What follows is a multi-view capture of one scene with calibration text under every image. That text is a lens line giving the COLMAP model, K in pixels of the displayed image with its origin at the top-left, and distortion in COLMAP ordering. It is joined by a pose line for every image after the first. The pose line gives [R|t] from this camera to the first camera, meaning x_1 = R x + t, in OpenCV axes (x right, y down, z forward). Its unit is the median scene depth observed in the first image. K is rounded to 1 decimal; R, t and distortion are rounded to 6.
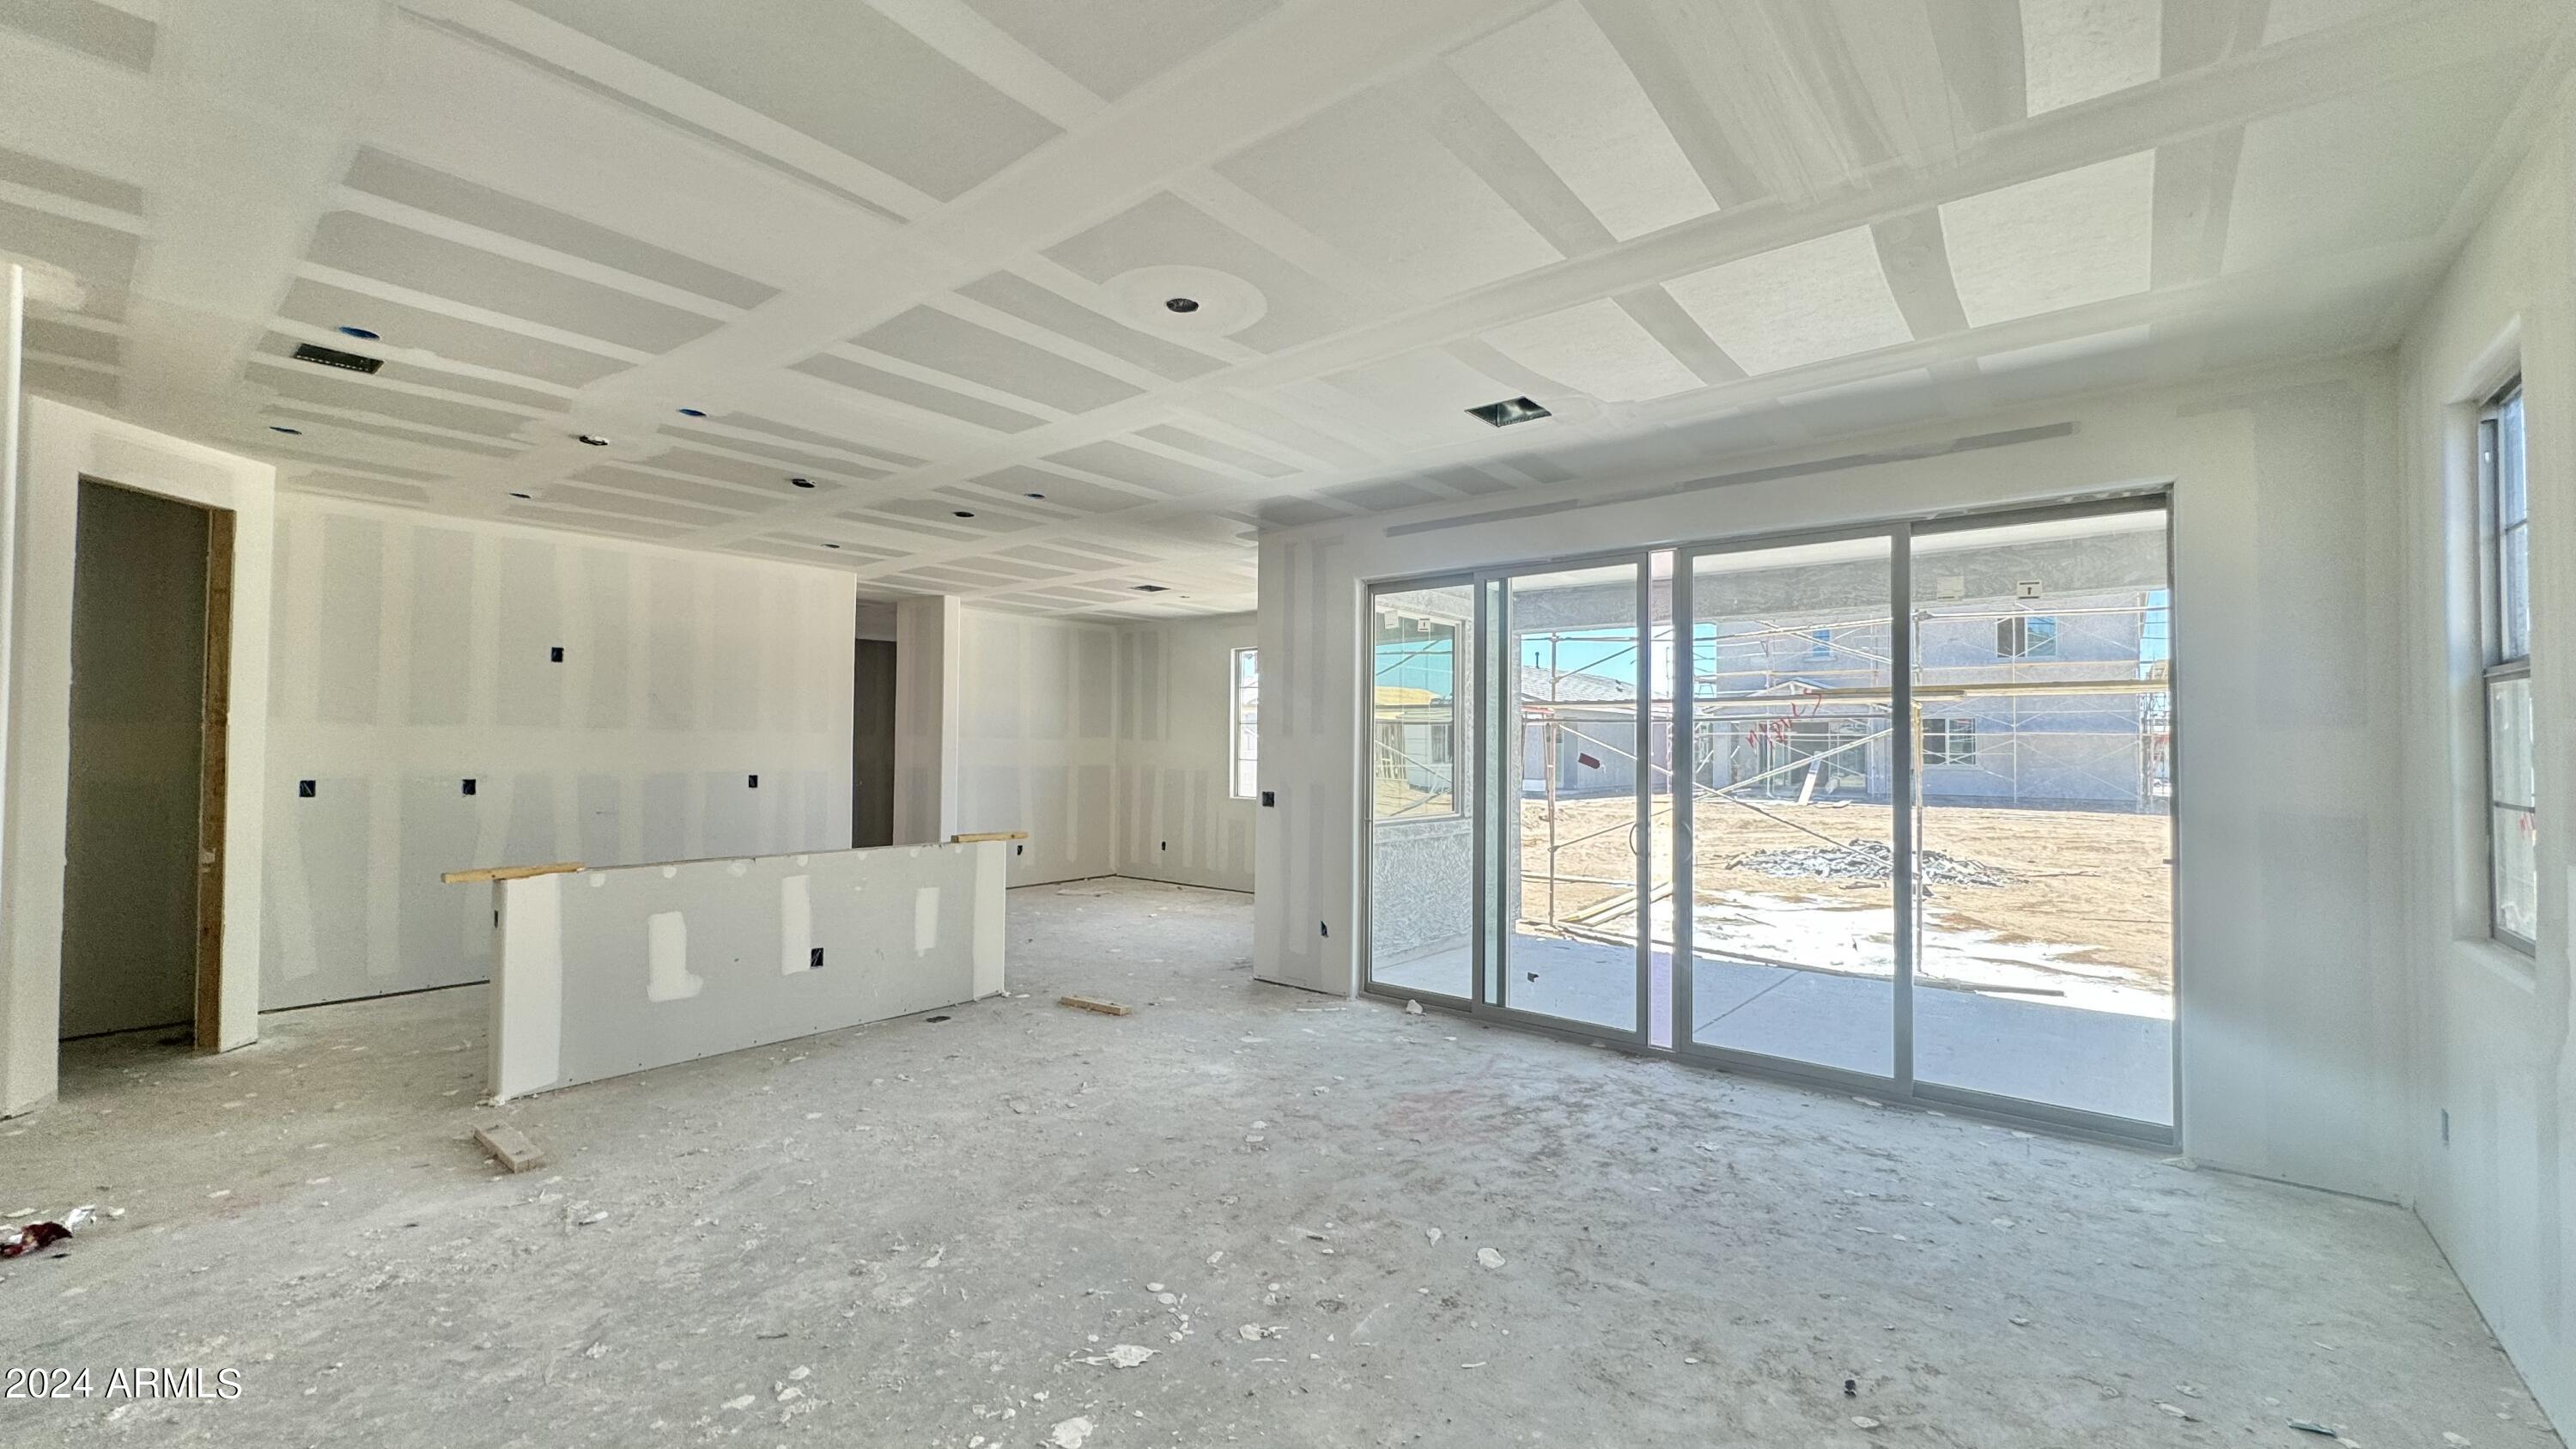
lens RADIAL K [[1024.9, 0, 1279.6], [0, 1024.9, 719.7], [0, 0, 1]] dist [-0.001193, 0.000066]
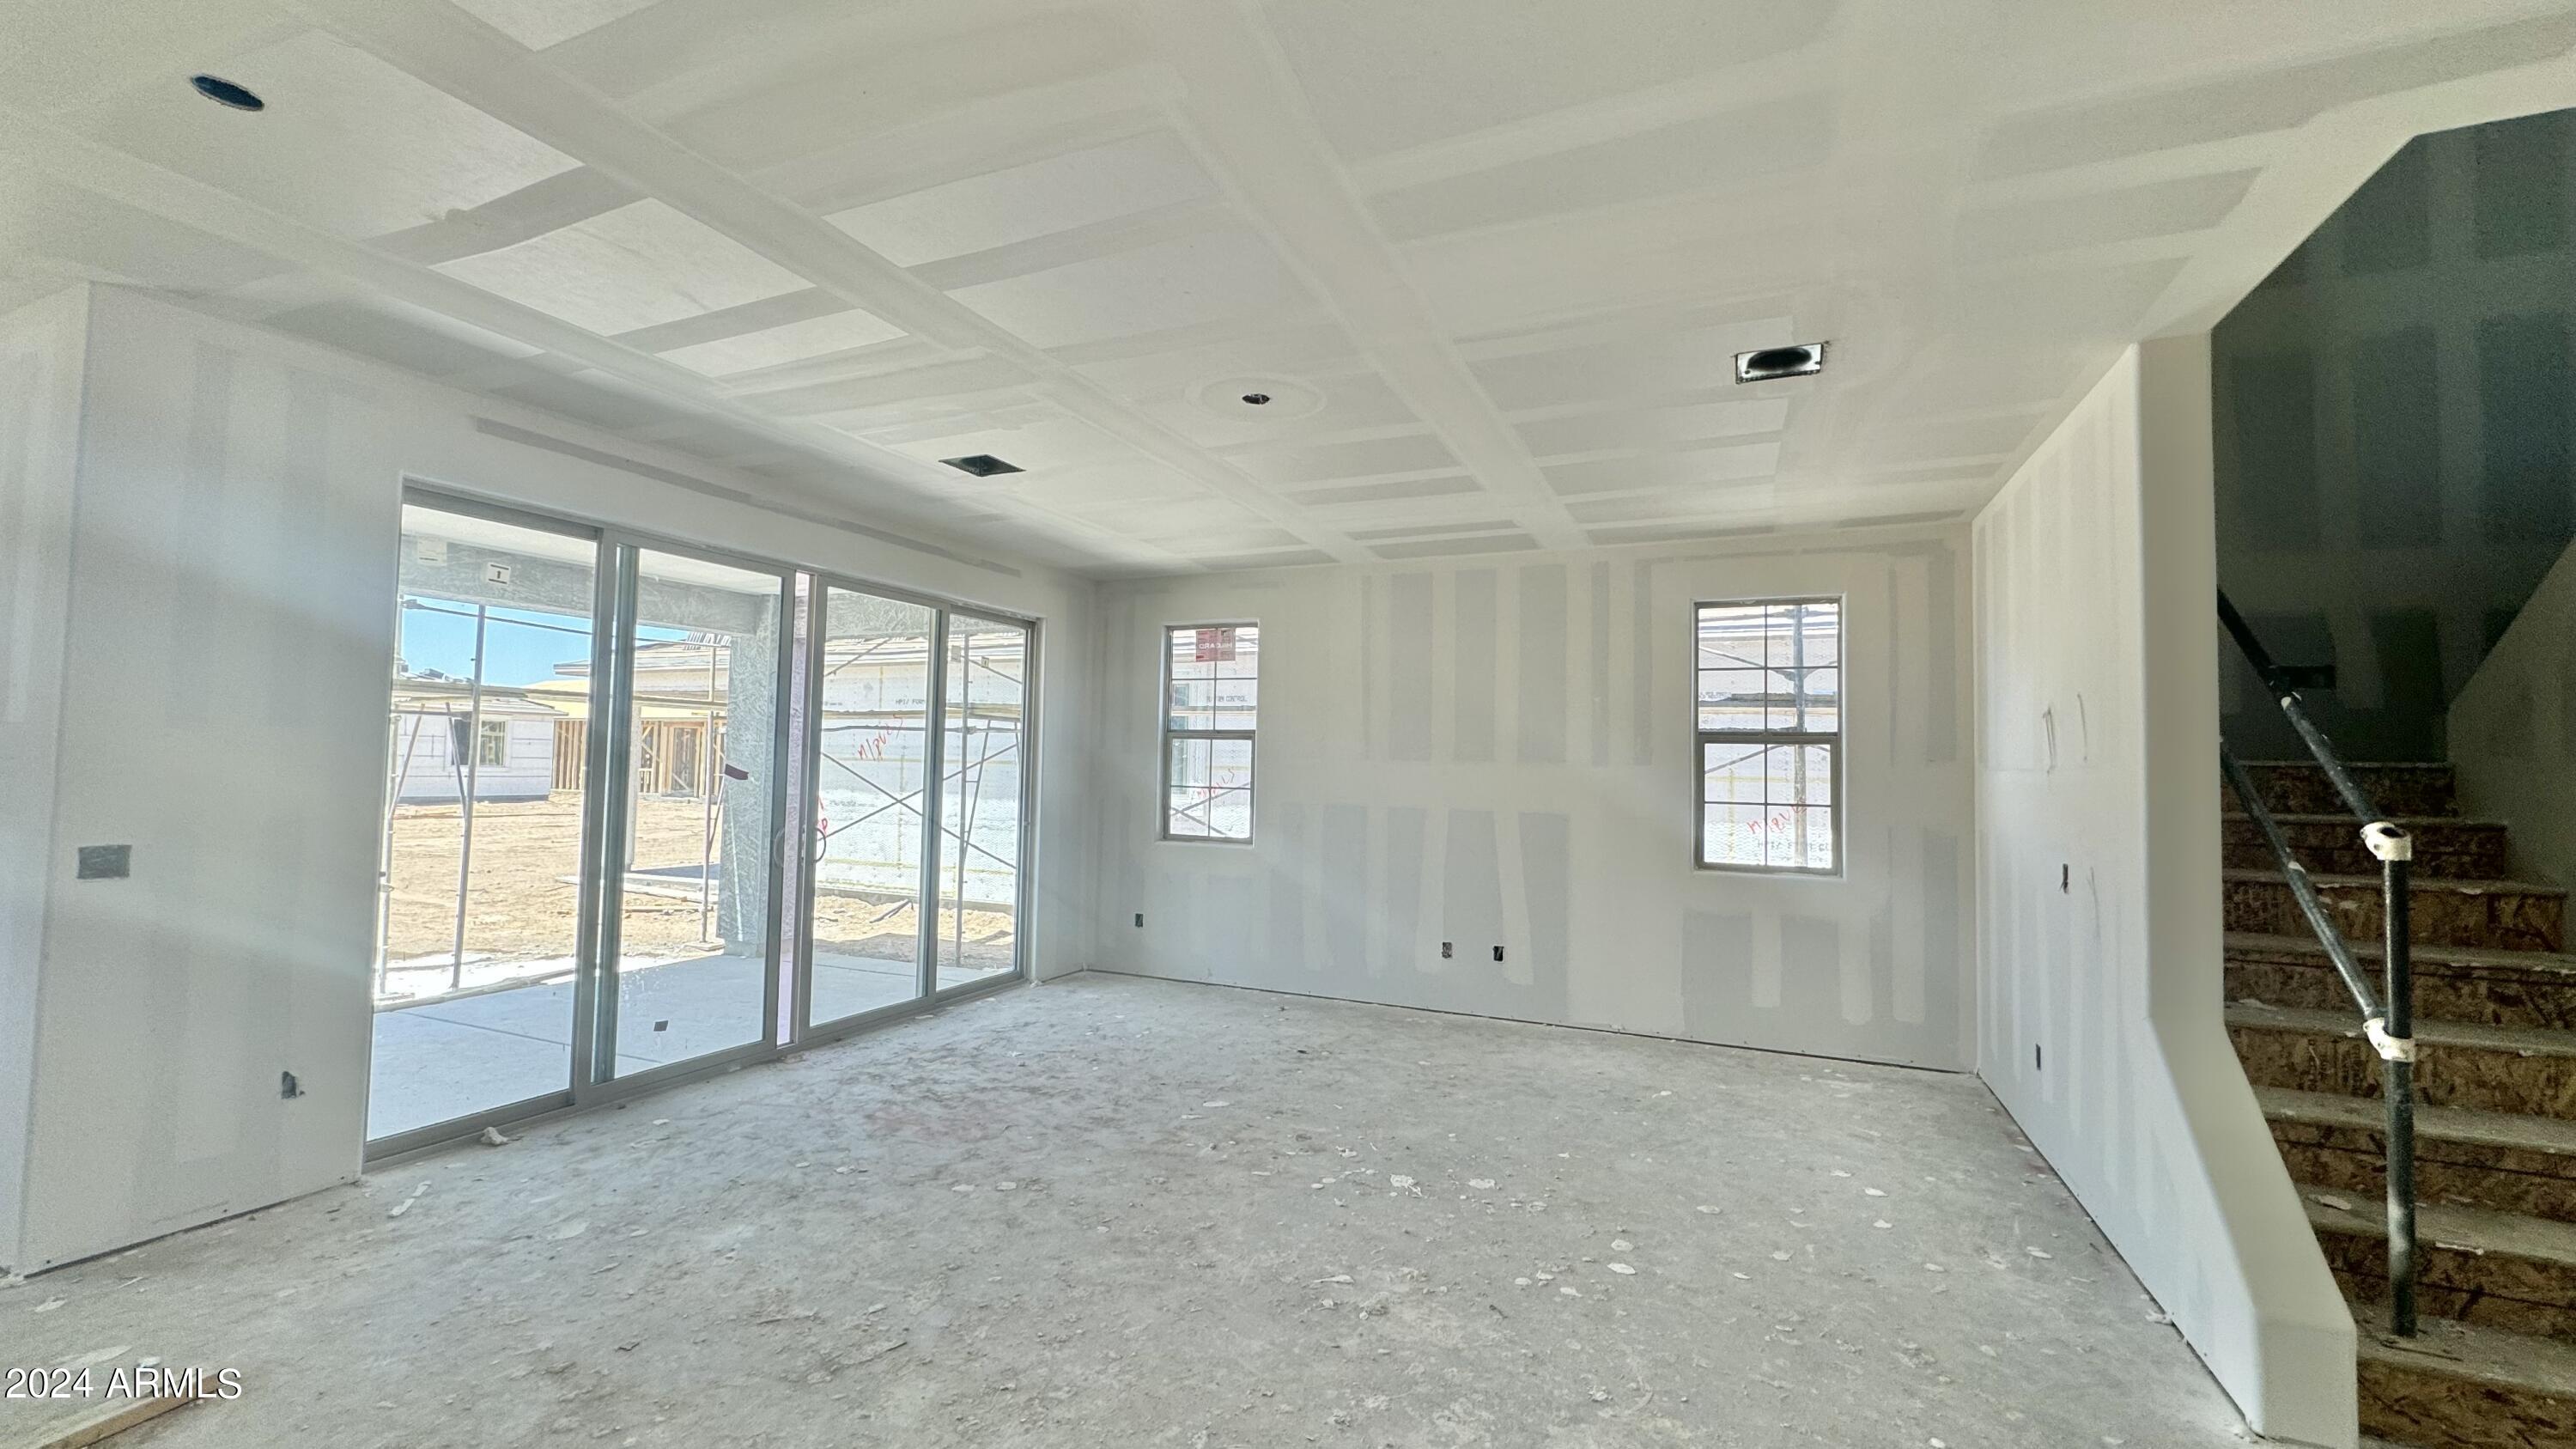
lens RADIAL K [[1030.5, 0, 1287.0], [0, 1030.5, 721.9], [0, 0, 1]] dist [-0.000952, 0.000323]
pose [[-0.265810, 0.029141, 0.963585, -1.017019], [-0.048012, 0.997902, -0.043423, 0.014615], [-0.962829, -0.057806, -0.263853, 1.031896]]
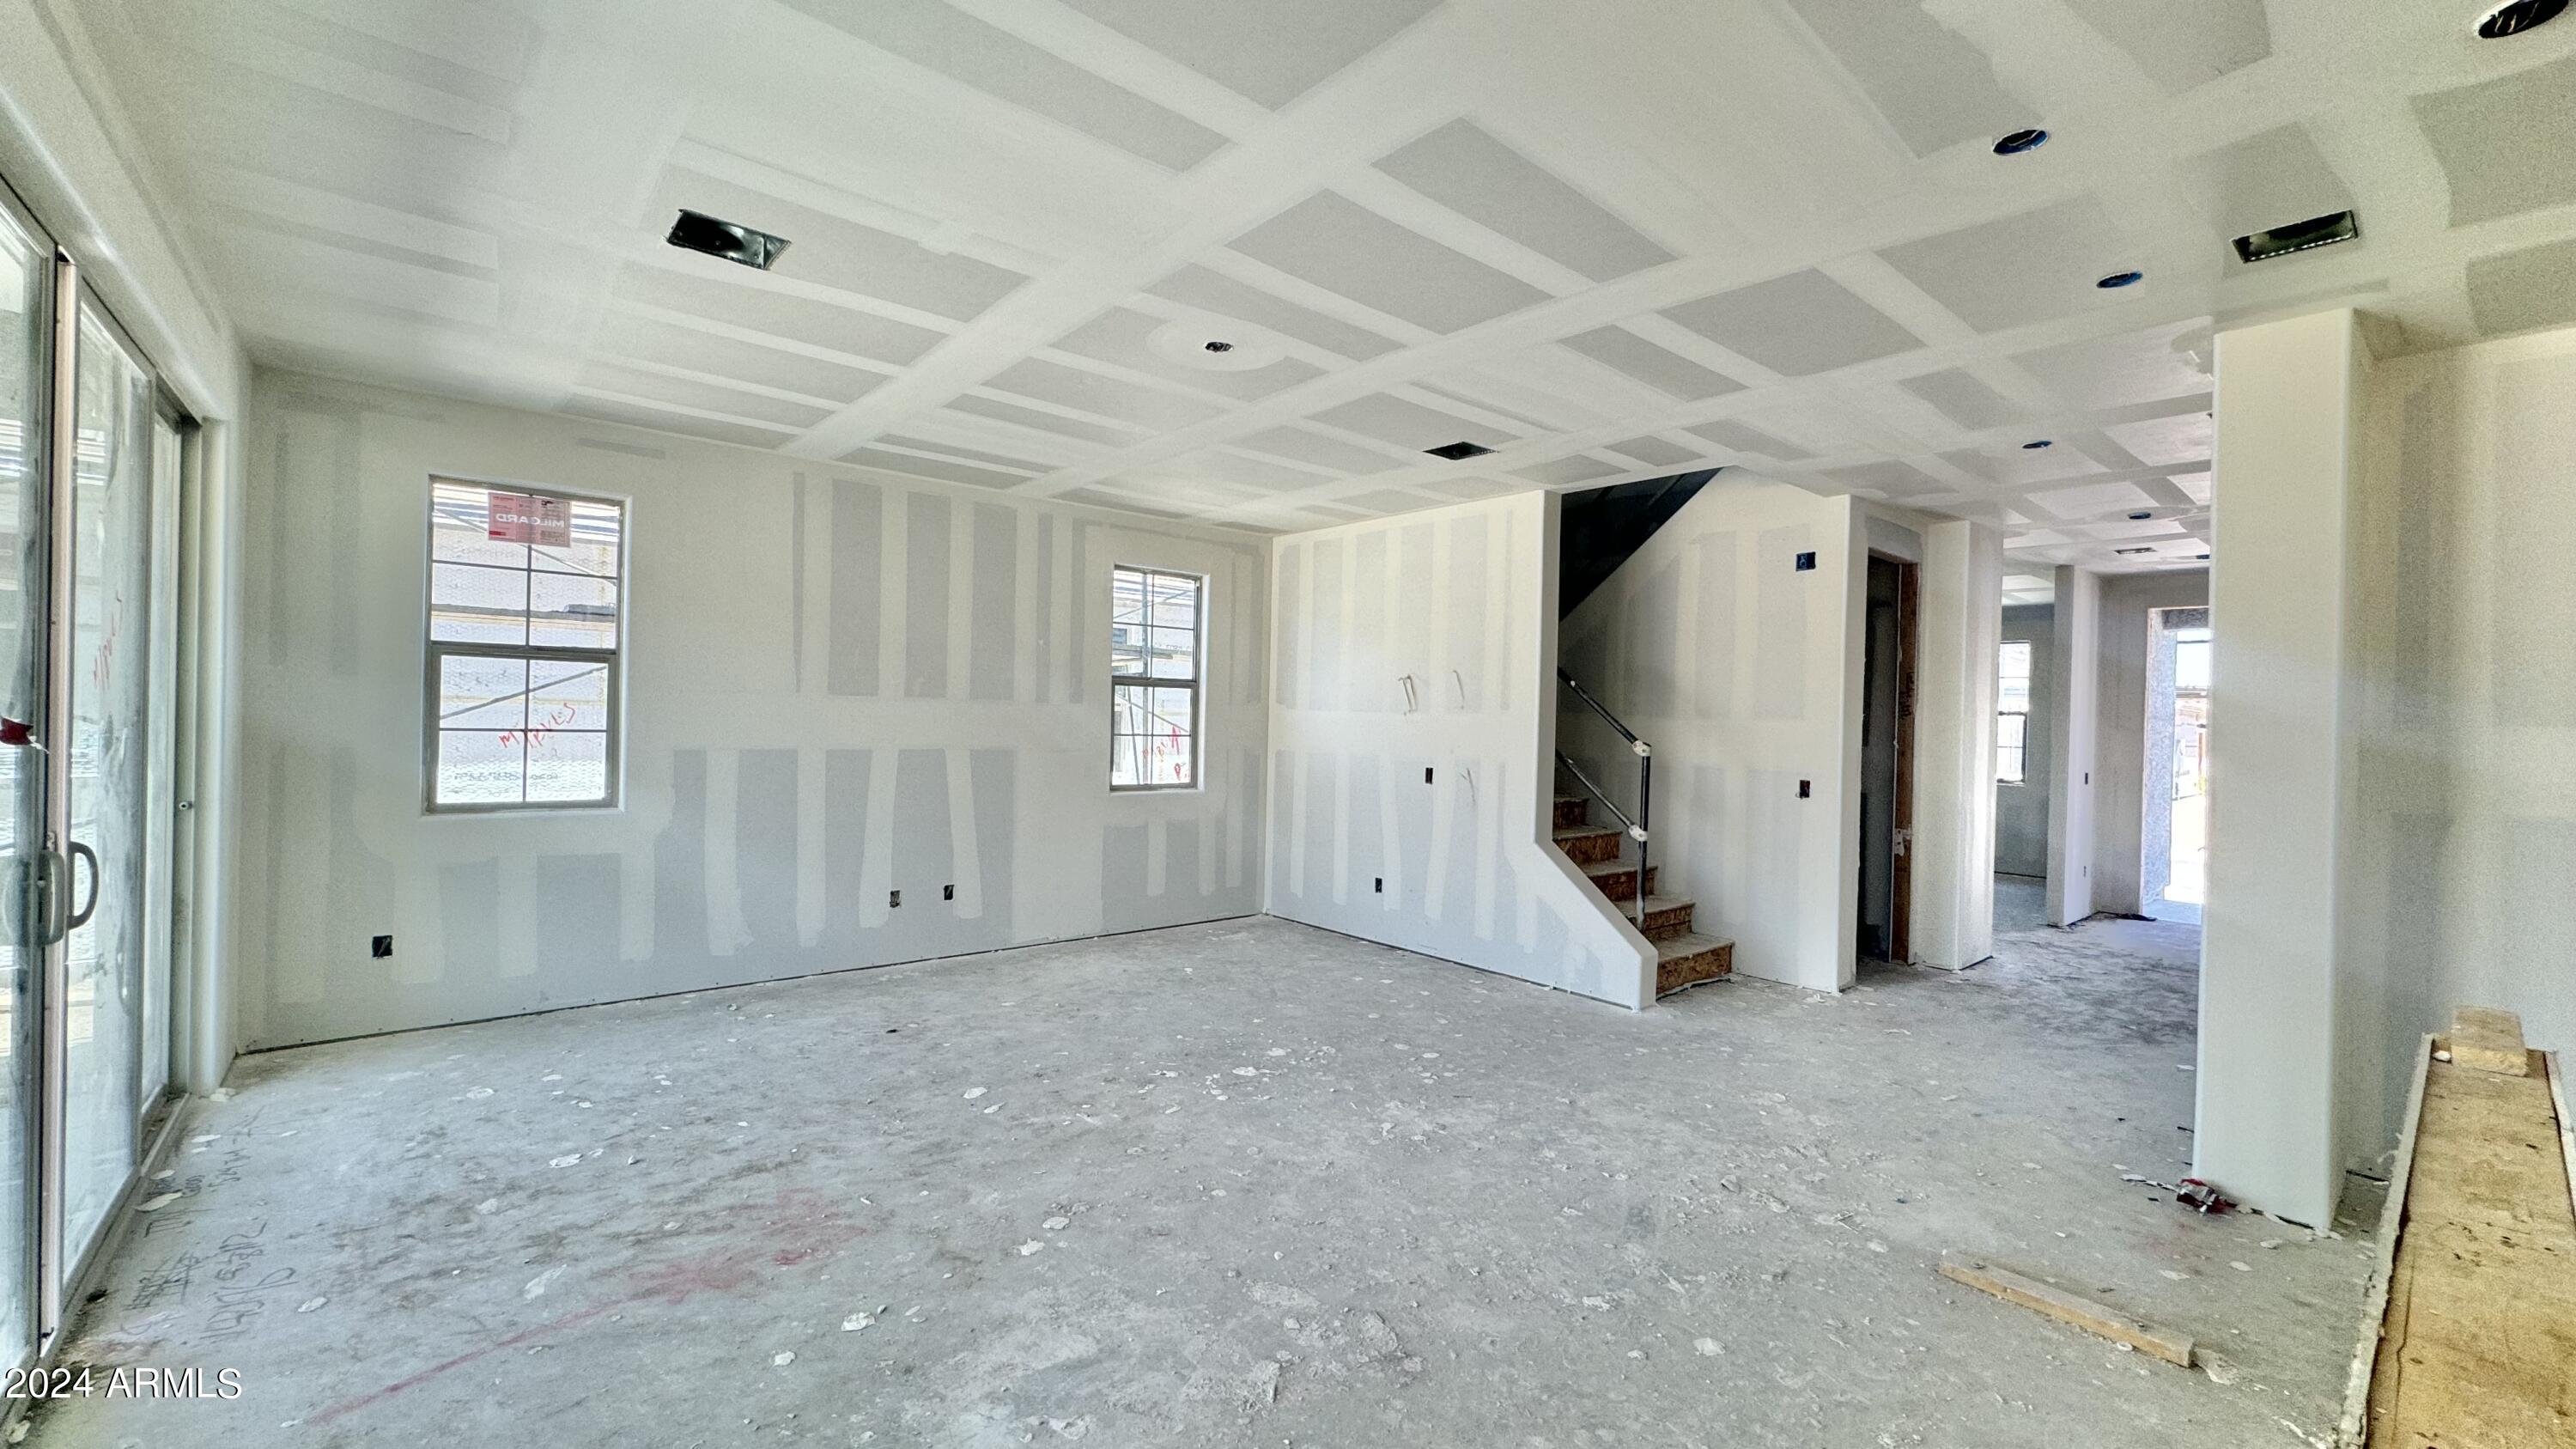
lens RADIAL K [[1030.5, 0, 1287.0], [0, 1030.5, 721.9], [0, 0, 1]] dist [-0.000952, 0.000323]
pose [[-0.984715, -0.032817, 0.171057, -0.319264], [-0.036686, 0.999136, -0.019504, 0.038653], [-0.170269, -0.025482, -0.985068, 1.757576]]
